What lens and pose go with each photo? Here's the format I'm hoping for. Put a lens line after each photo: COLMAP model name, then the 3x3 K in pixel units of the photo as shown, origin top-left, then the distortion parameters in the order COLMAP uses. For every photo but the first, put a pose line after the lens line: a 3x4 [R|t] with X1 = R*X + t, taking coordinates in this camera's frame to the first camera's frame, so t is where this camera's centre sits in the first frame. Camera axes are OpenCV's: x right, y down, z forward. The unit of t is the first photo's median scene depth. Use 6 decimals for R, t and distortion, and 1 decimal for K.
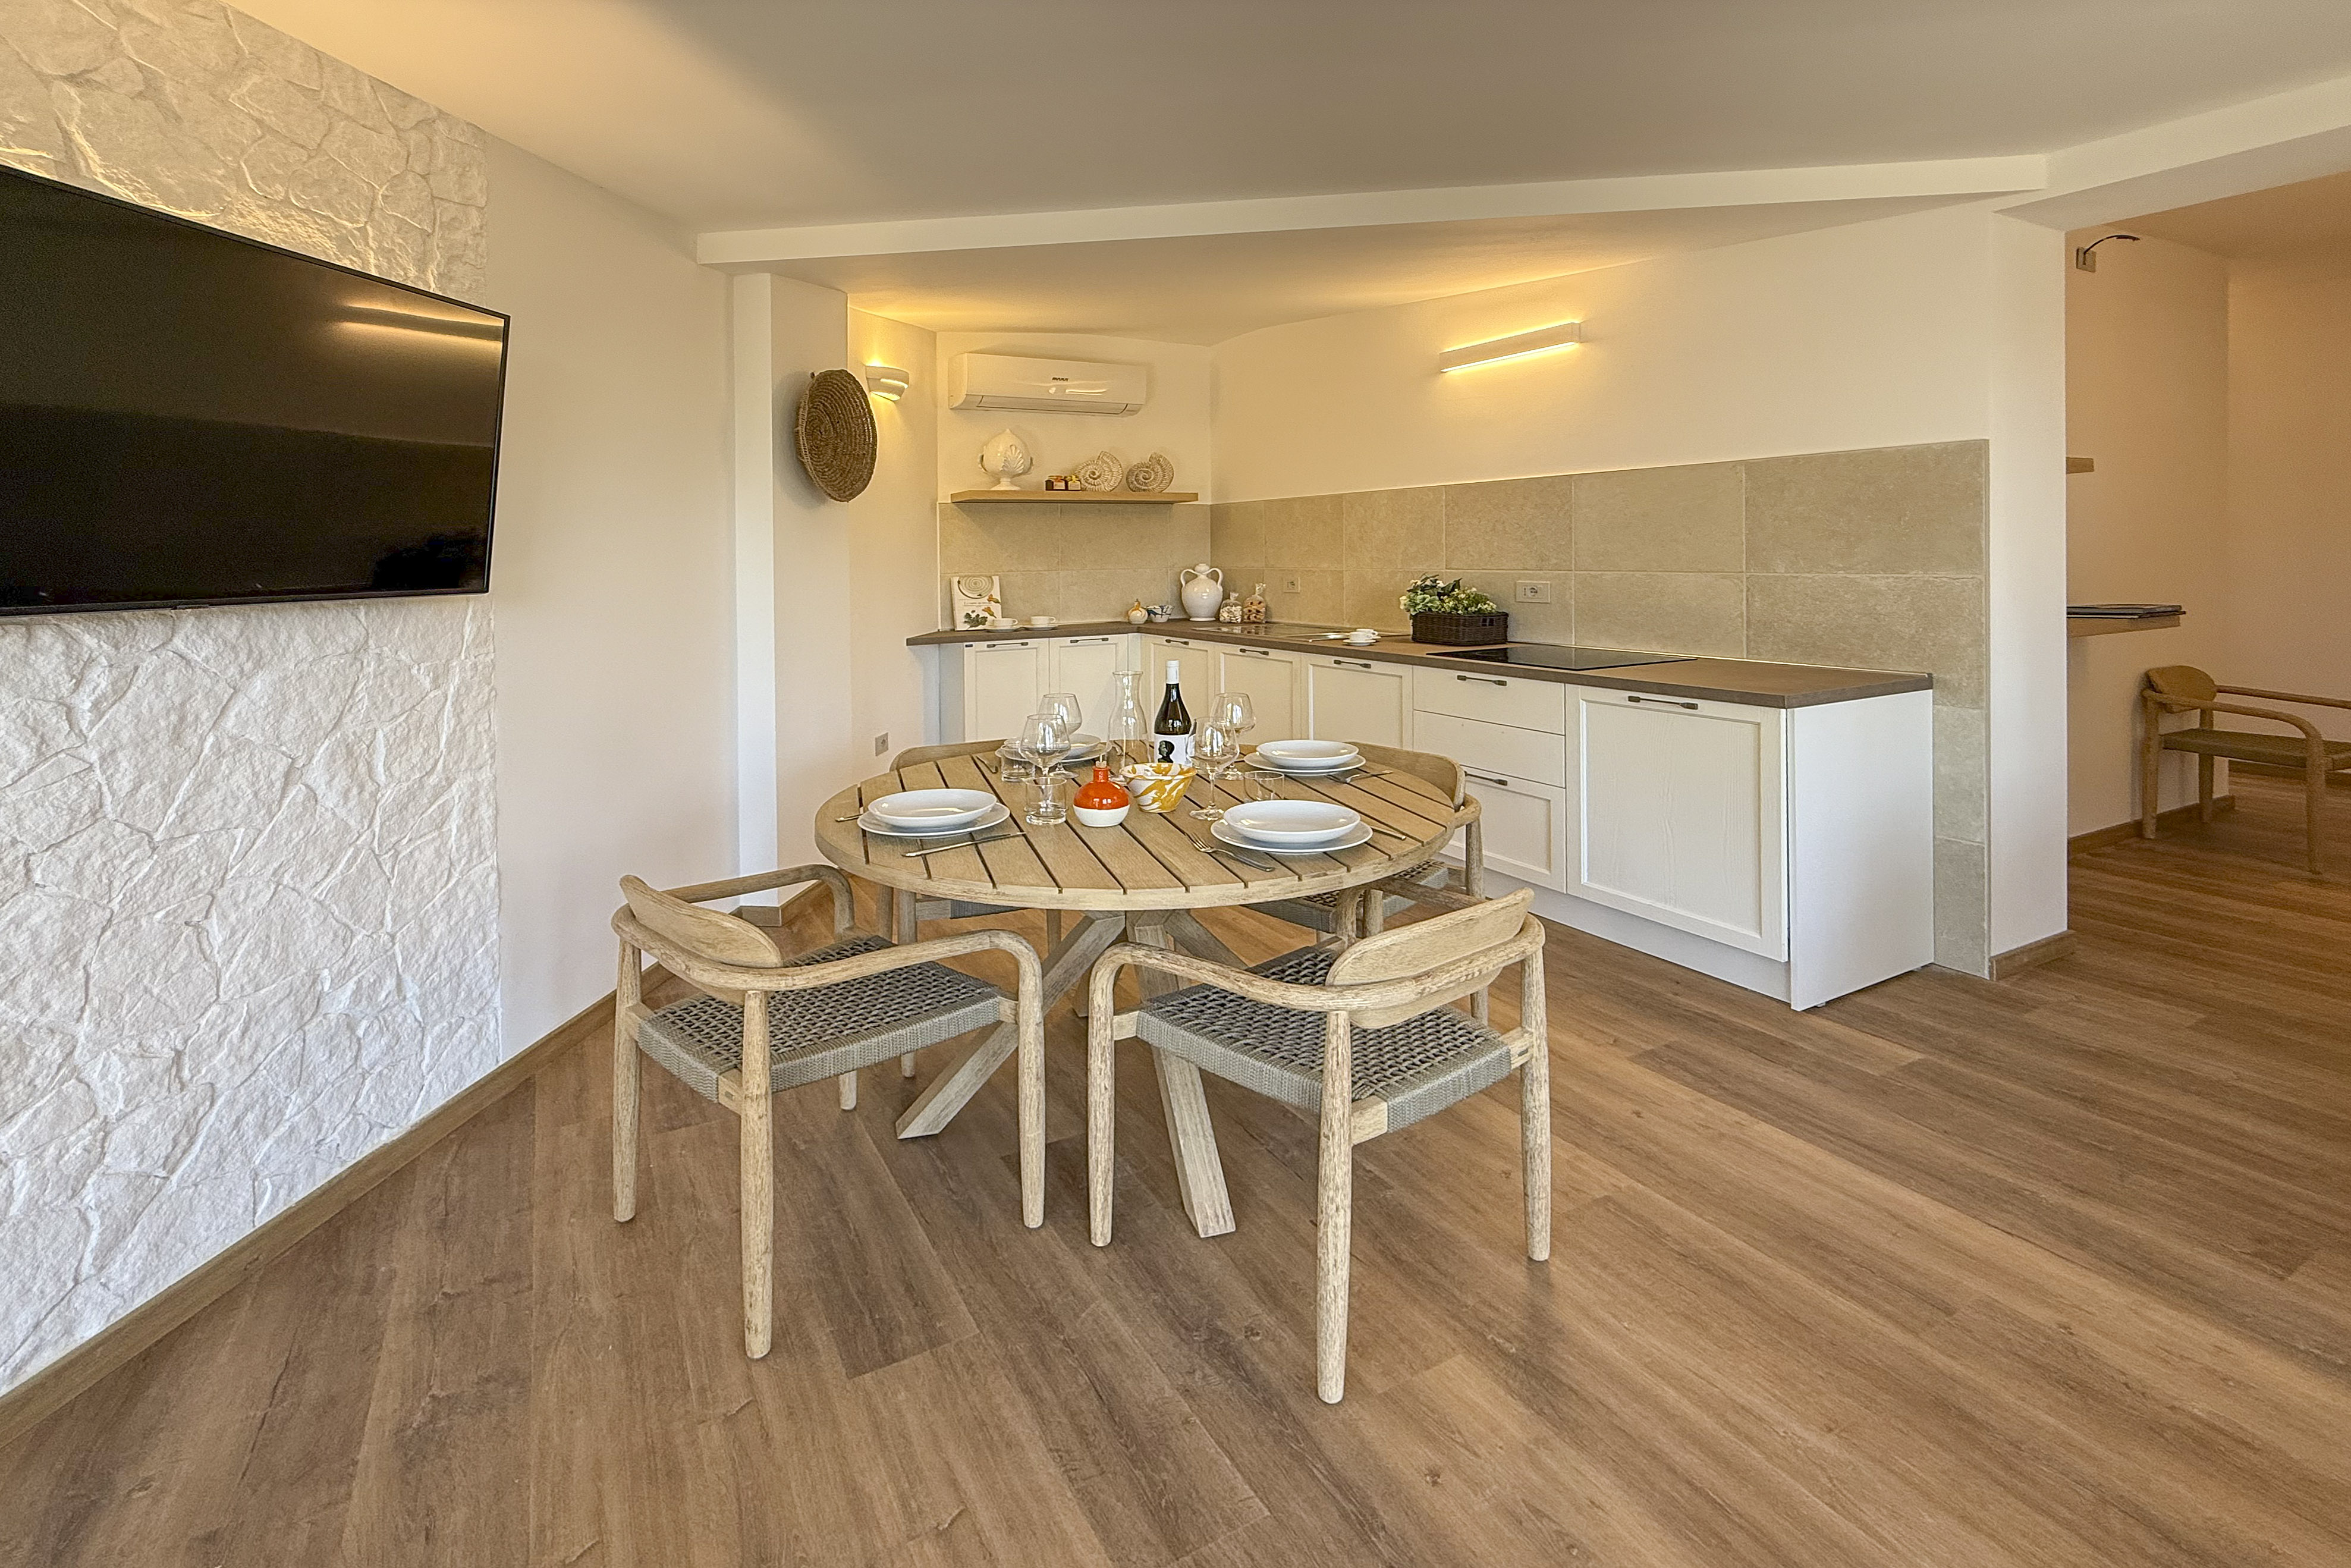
lens RADIAL K [[933.5, 0, 1175.9], [0, 933.5, 715.5], [0, 0, 1]] dist [0.000349, -0.000137]
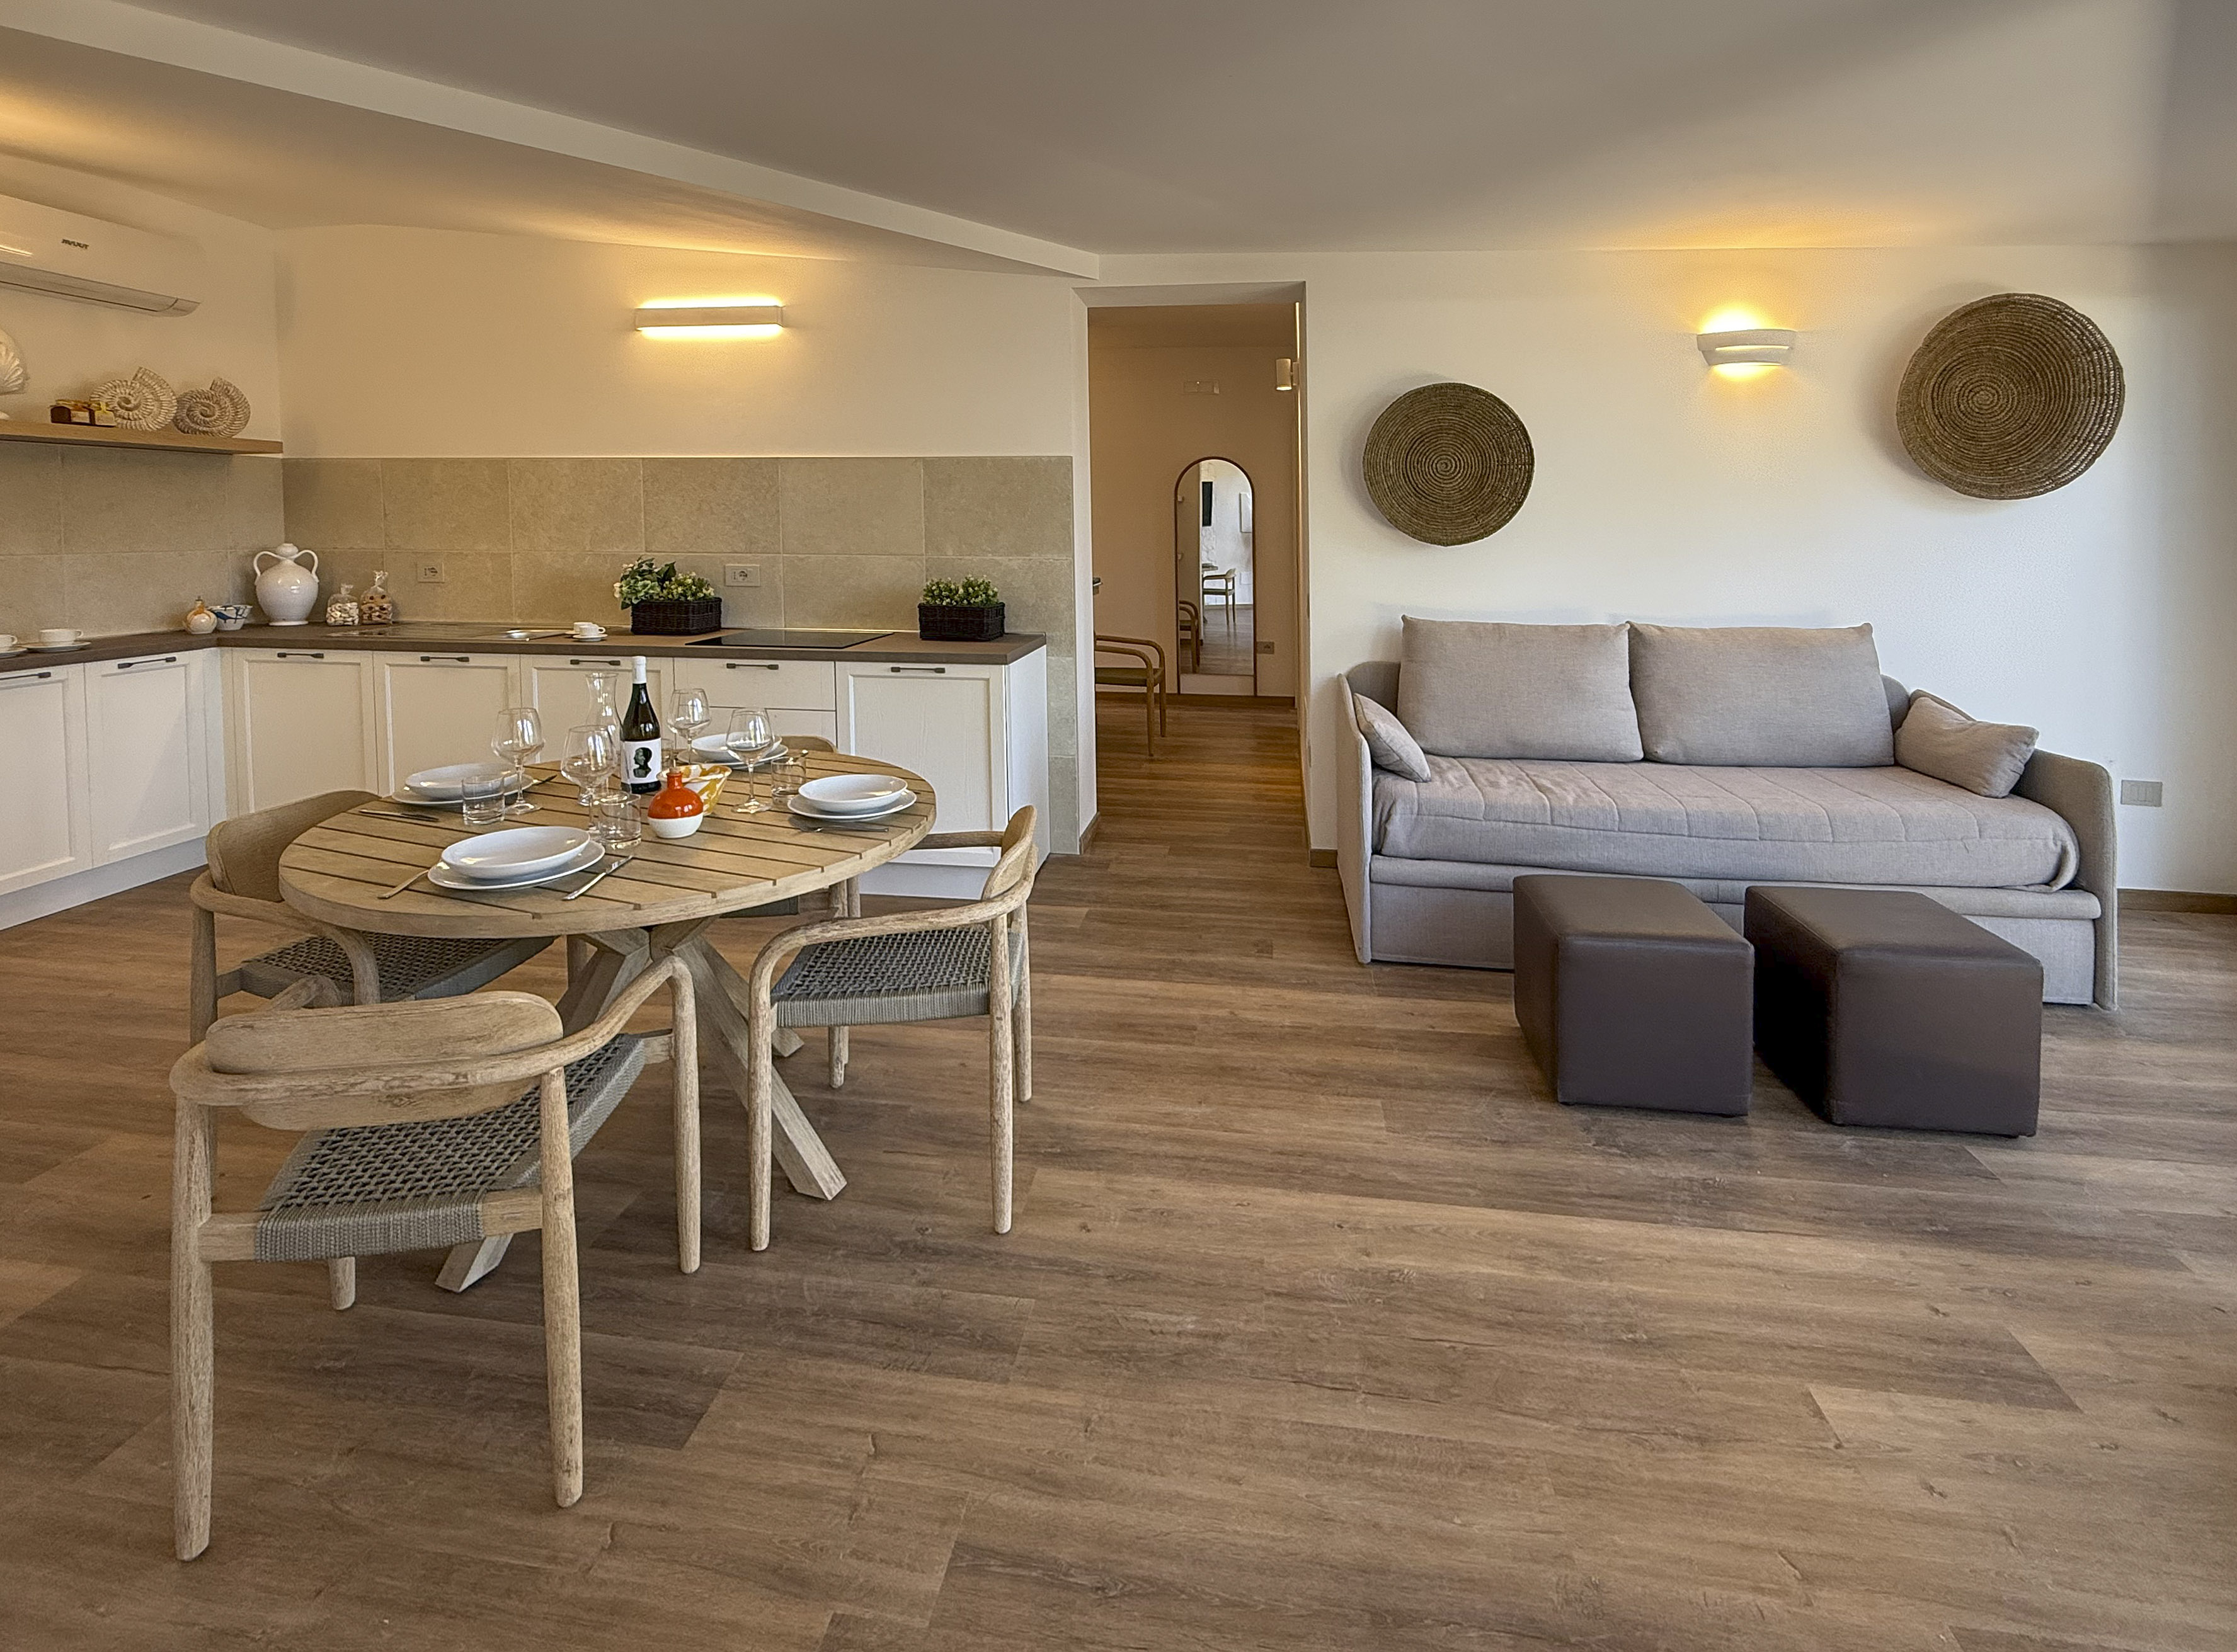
lens RADIAL K [[1071.1, 0, 1118.5], [0, 1071.1, 826.0], [0, 0, 1]] dist [-0.000913, 0.000484]
pose [[0.583426, -0.201015, 0.786897, -0.379631], [0.123378, 0.979578, 0.158760, -0.004244], [-0.802740, 0.004461, 0.596312, 0.008429]]
